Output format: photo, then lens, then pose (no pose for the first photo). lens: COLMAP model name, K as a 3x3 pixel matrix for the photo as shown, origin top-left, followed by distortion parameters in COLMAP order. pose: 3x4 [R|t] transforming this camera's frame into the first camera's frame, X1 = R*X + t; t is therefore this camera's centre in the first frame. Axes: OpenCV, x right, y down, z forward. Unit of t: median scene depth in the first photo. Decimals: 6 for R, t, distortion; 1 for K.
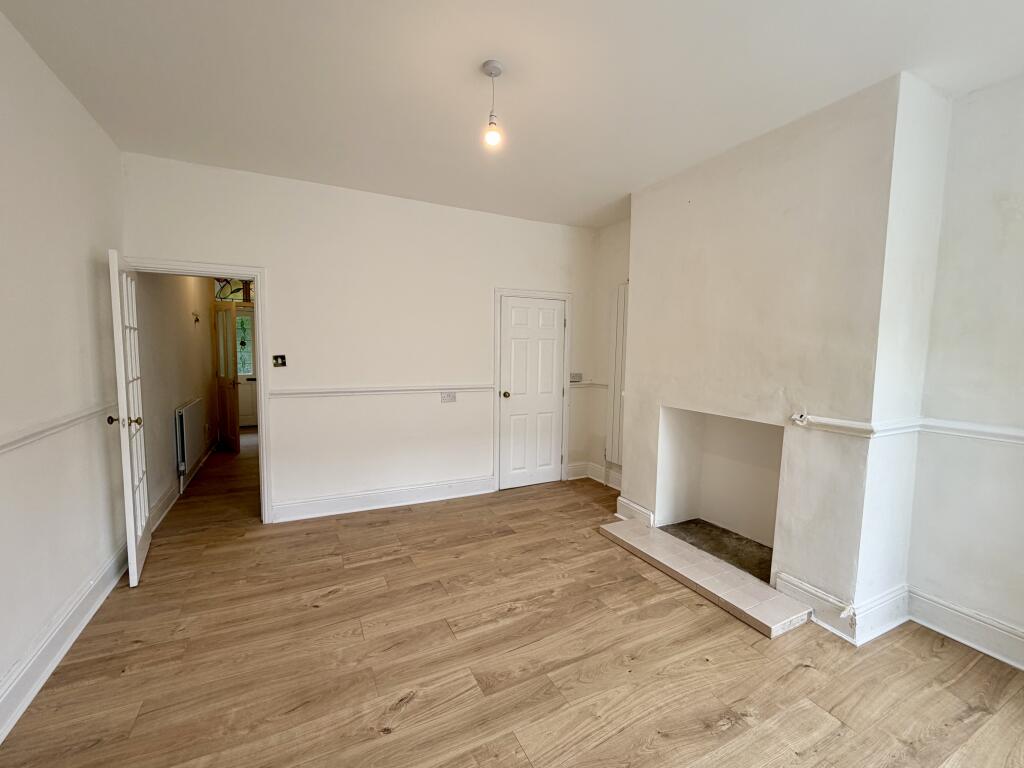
lens RADIAL K [[433.2, 0, 511.9], [0, 433.2, 381.5], [0, 0, 1]] dist [0.004278, 0.000501]
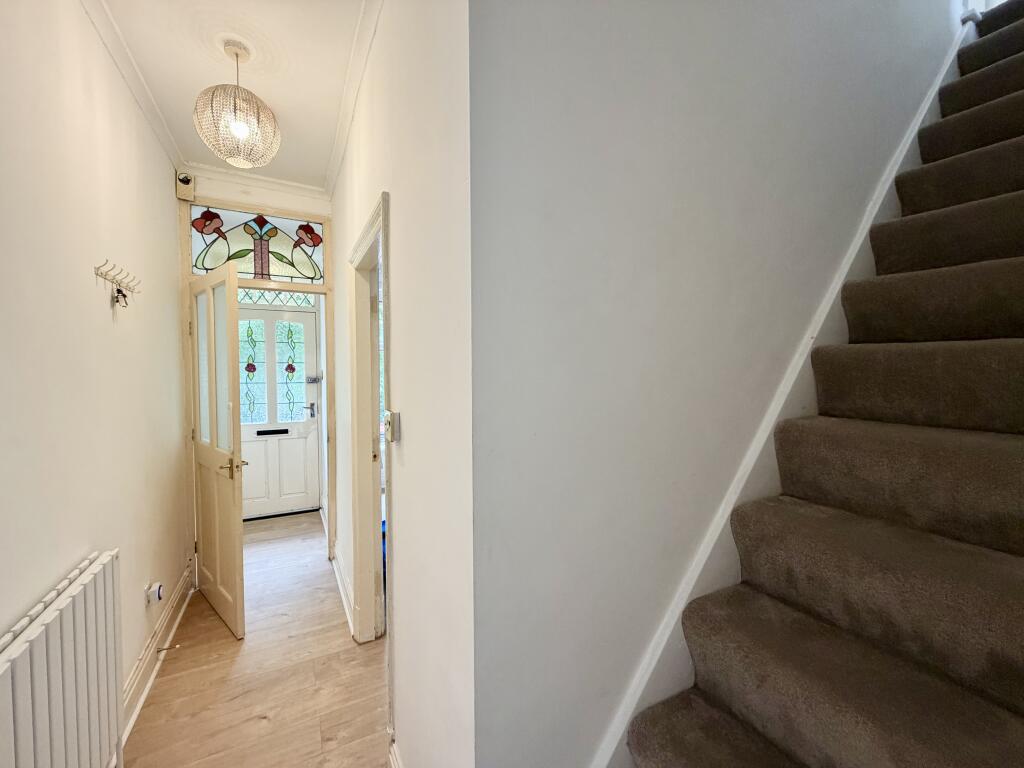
lens RADIAL K [[409.3, 0, 506.4], [0, 409.3, 383.6], [0, 0, 1]] dist [-0.000460, 0.000191]
pose [[0.999800, -0.016159, 0.011813, -0.302589], [0.016643, 0.998972, -0.042154, -0.040268], [-0.011120, 0.042342, 0.999041, 0.479561]]
